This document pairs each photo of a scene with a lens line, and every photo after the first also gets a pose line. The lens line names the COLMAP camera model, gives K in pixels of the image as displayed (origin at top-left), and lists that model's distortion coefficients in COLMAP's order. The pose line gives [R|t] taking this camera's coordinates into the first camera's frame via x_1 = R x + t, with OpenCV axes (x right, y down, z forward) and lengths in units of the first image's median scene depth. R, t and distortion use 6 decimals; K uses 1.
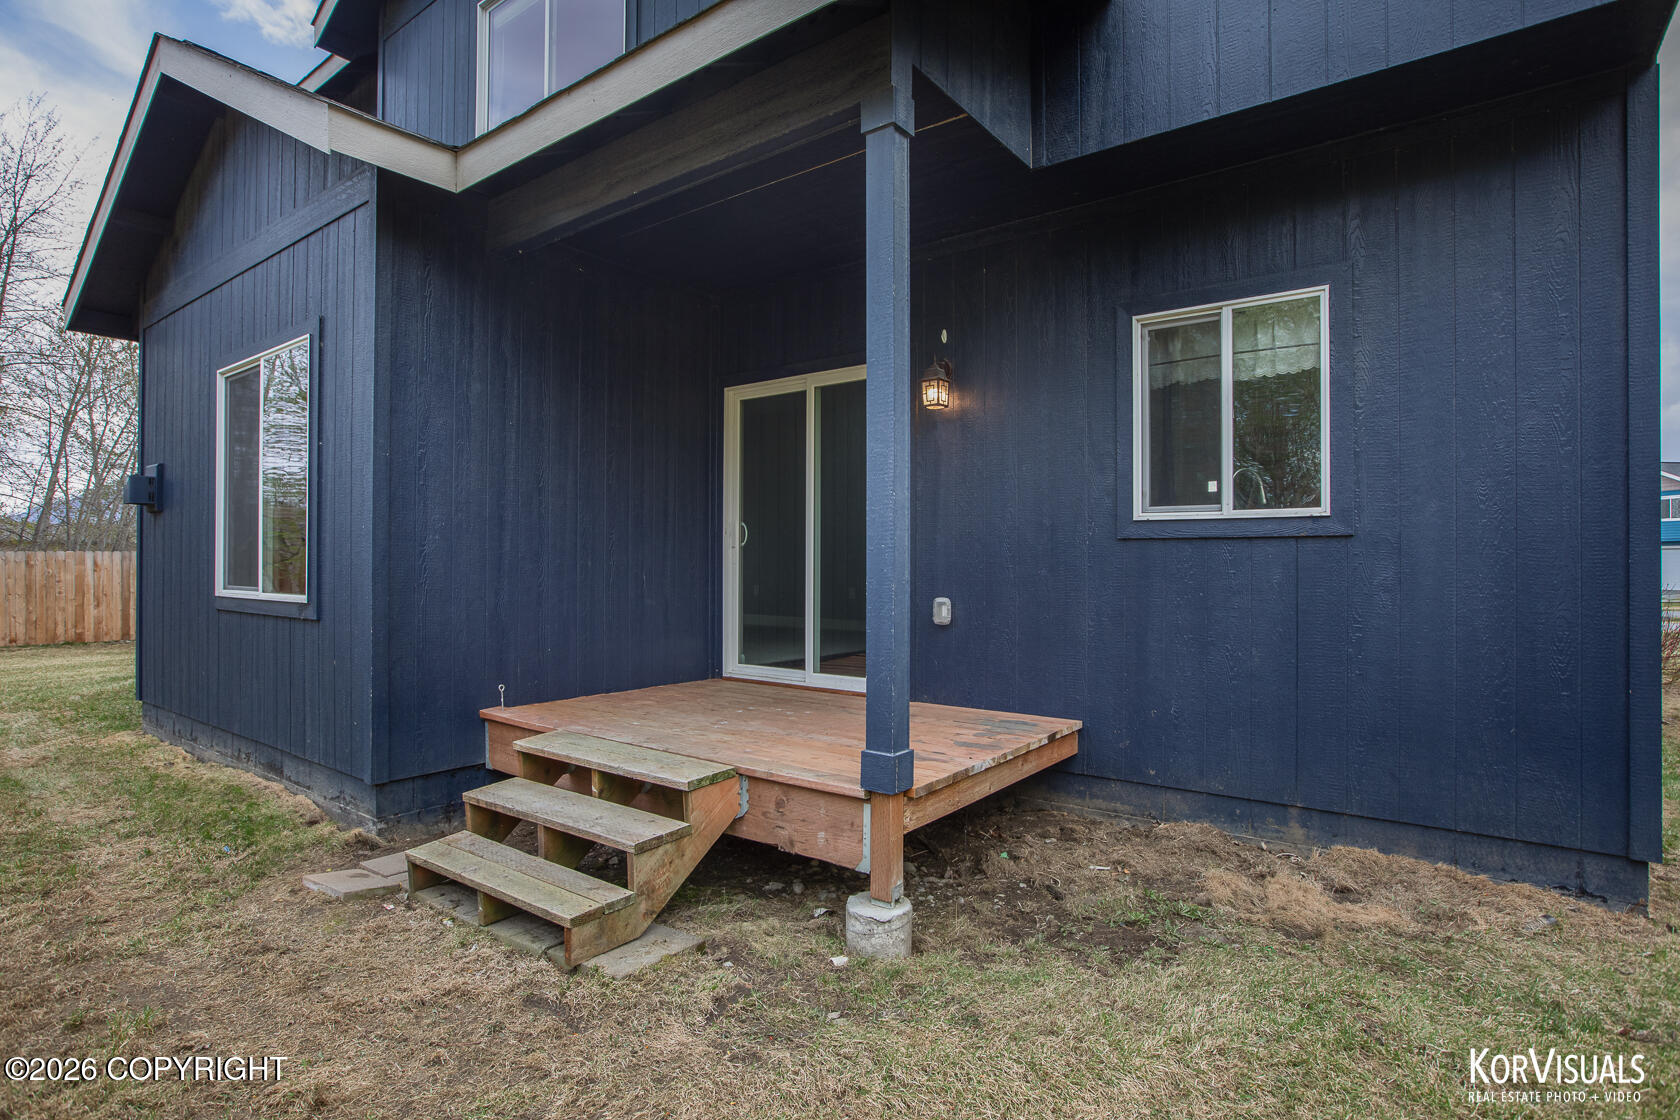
lens RADIAL K [[847.5, 0, 840.0], [0, 847.5, 560.0], [0, 0, 1]] dist [-0.019086, 0.001183]
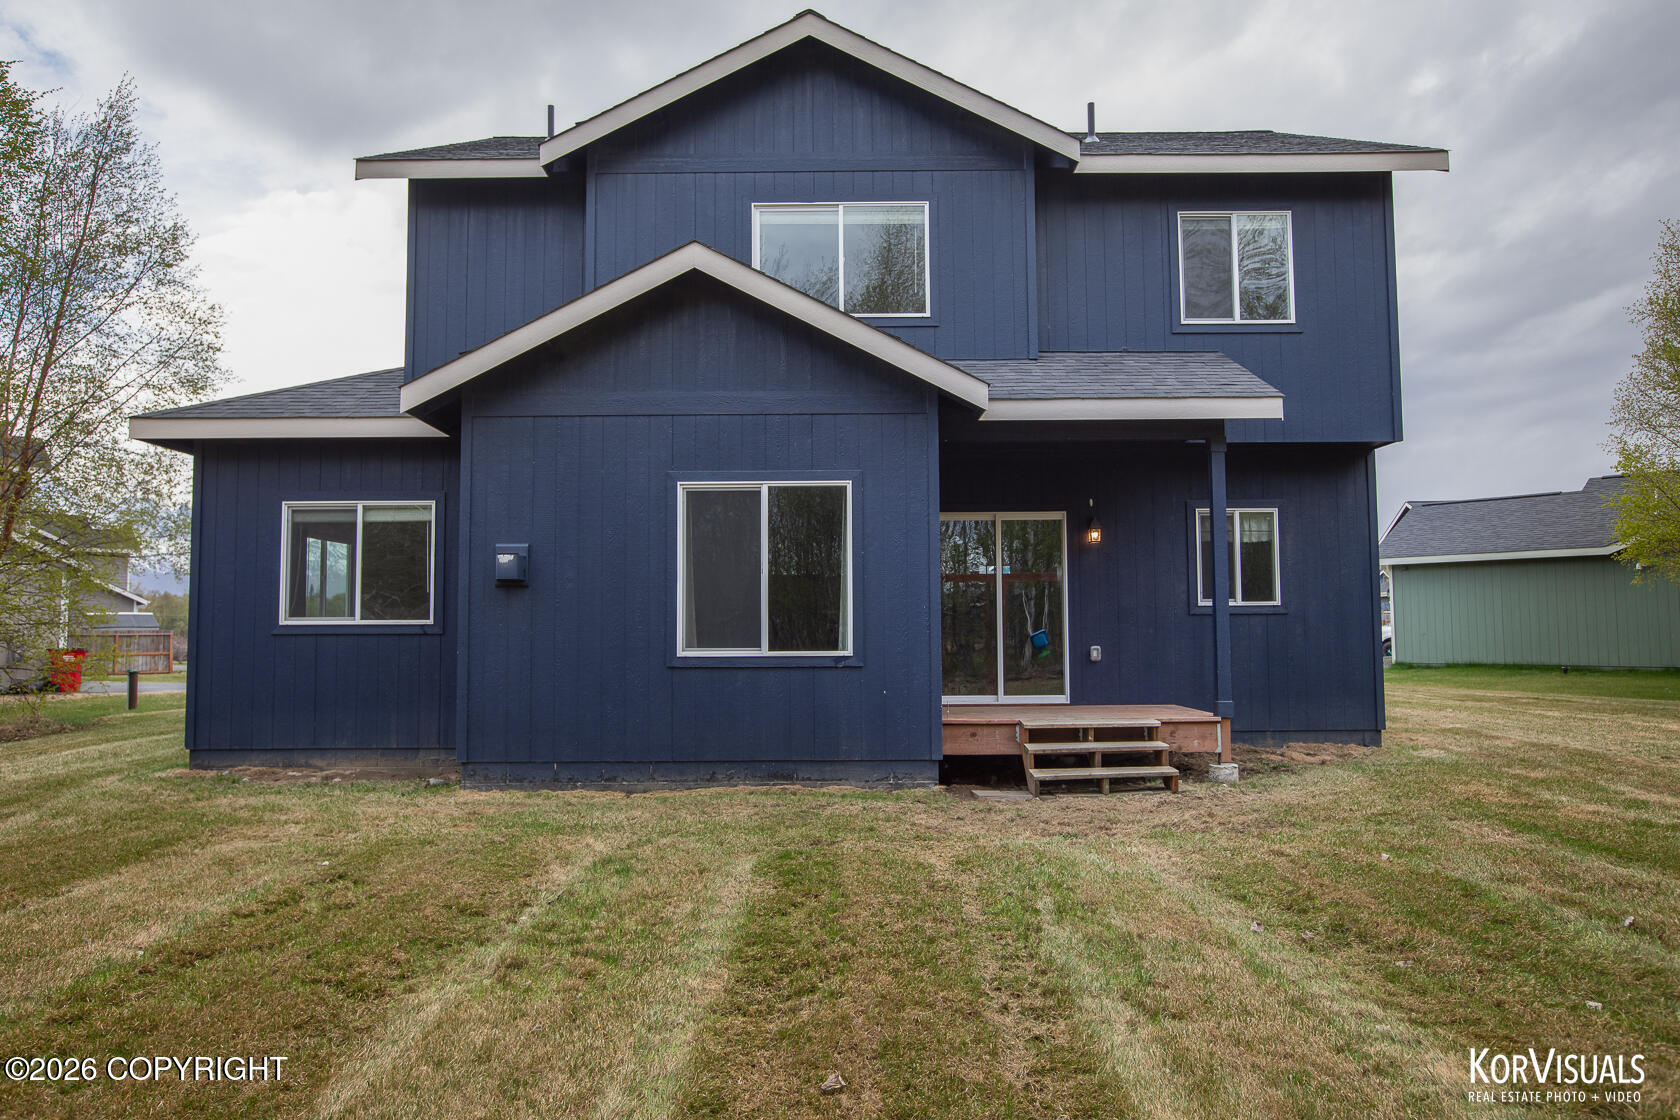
lens RADIAL K [[1154.9, 0, 842.9], [0, 1154.9, 586.7], [0, 0, 1]] dist [-0.000708, -0.000517]
pose [[0.787795, 0.014339, 0.615770, -2.309167], [0.009826, 0.999309, -0.035842, -0.000220], [-0.615859, 0.034287, 0.787110, -0.777060]]
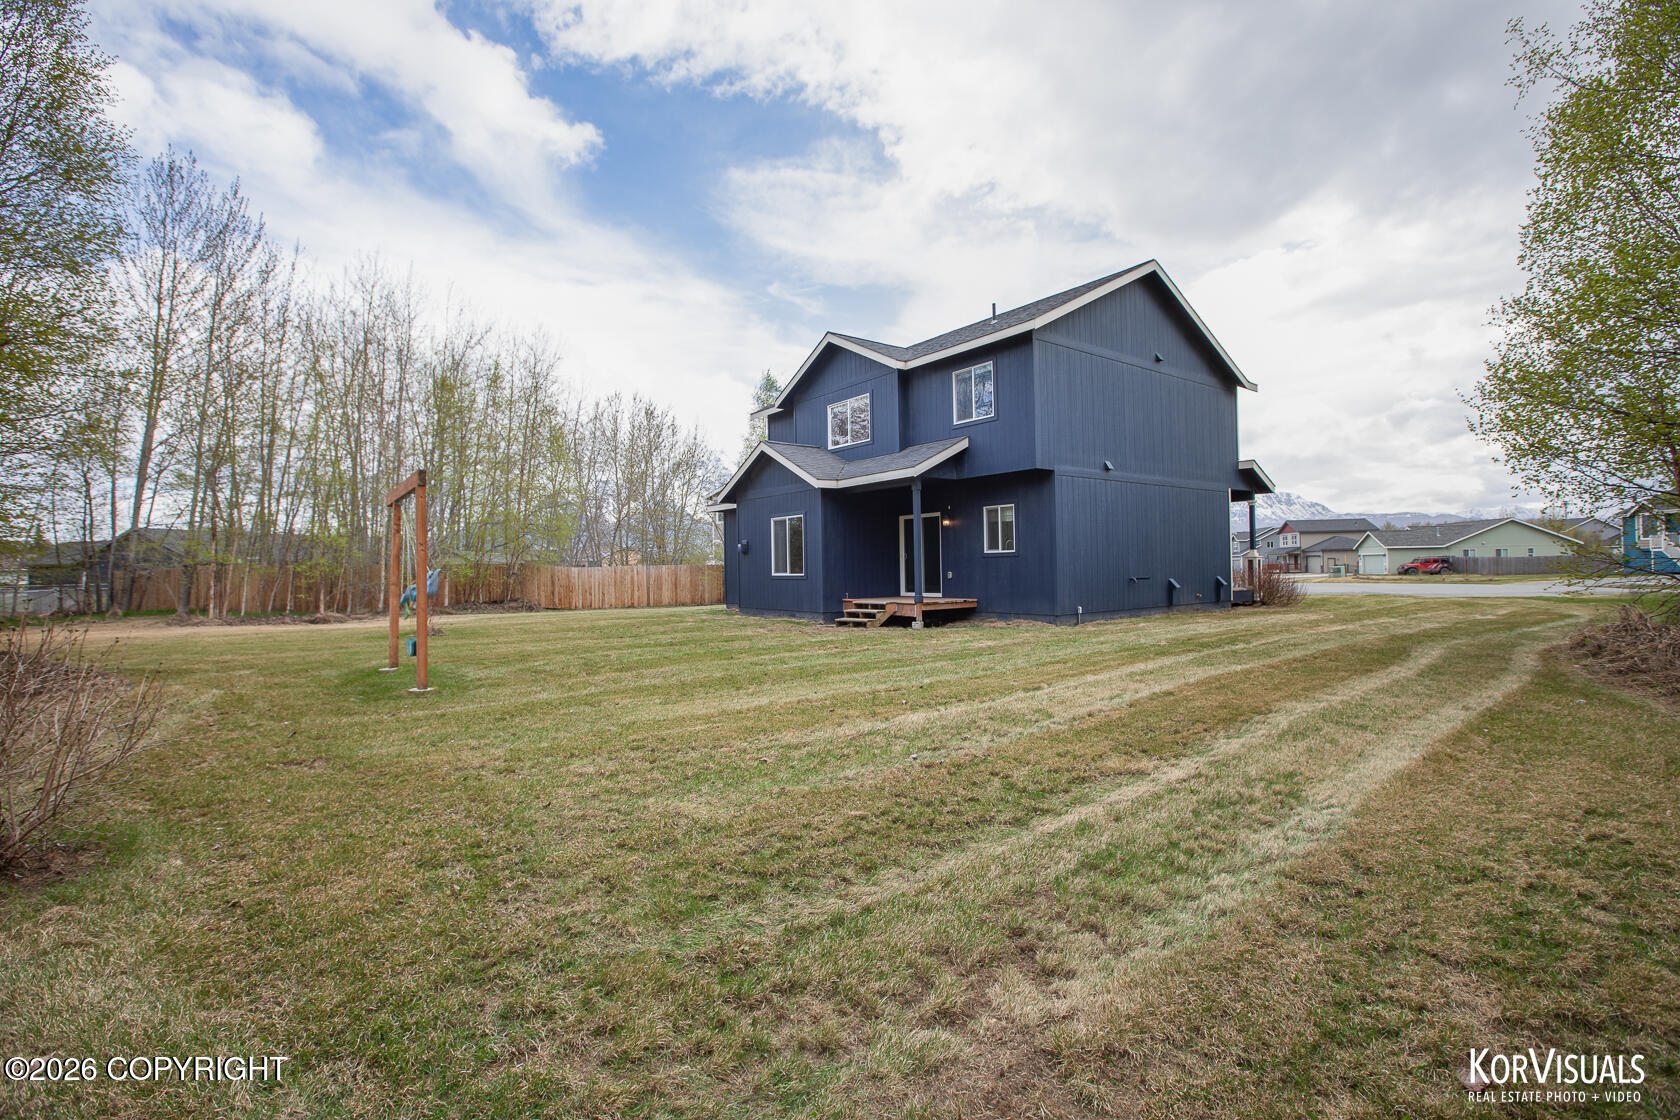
lens RADIAL K [[759.9, 0, 840.0], [0, 759.9, 560.0], [0, 0, 1]] dist [-0.000464, -0.000410]
pose [[0.956394, -0.022325, -0.291224, 0.840332], [0.021091, 0.999750, -0.007376, 0.005058], [0.291316, 0.000912, 0.956626, -3.255533]]
